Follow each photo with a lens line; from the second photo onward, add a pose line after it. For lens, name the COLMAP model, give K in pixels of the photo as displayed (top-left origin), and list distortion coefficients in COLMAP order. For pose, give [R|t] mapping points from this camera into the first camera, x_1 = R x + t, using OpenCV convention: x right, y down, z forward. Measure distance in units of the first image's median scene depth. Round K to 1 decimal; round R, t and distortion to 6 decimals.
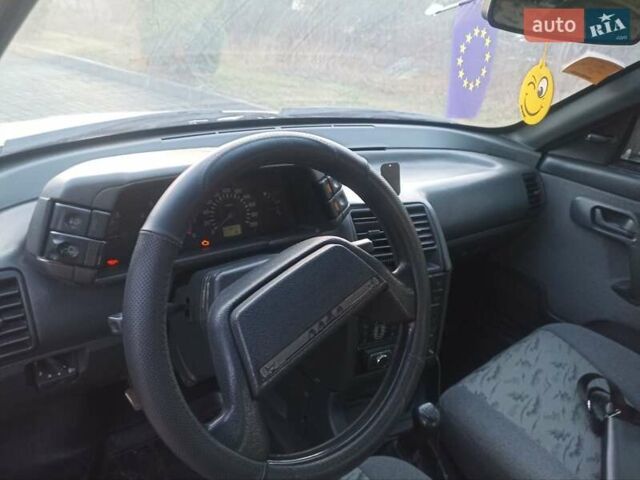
lens RADIAL K [[467.9, 0, 320.0], [0, 467.9, 240.0], [0, 0, 1]] dist [0.026886, -0.002714]
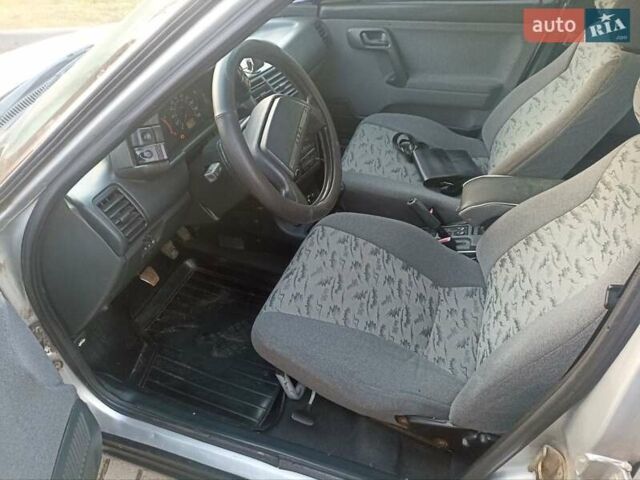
lens RADIAL K [[467.9, 0, 320.0], [0, 467.9, 240.0], [0, 0, 1]] dist [0.026886, -0.002714]
pose [[0.816377, -0.462334, 0.346086, -0.393036], [0.363258, 0.876955, 0.314633, -0.010946], [-0.448967, -0.131141, 0.883872, -0.394175]]
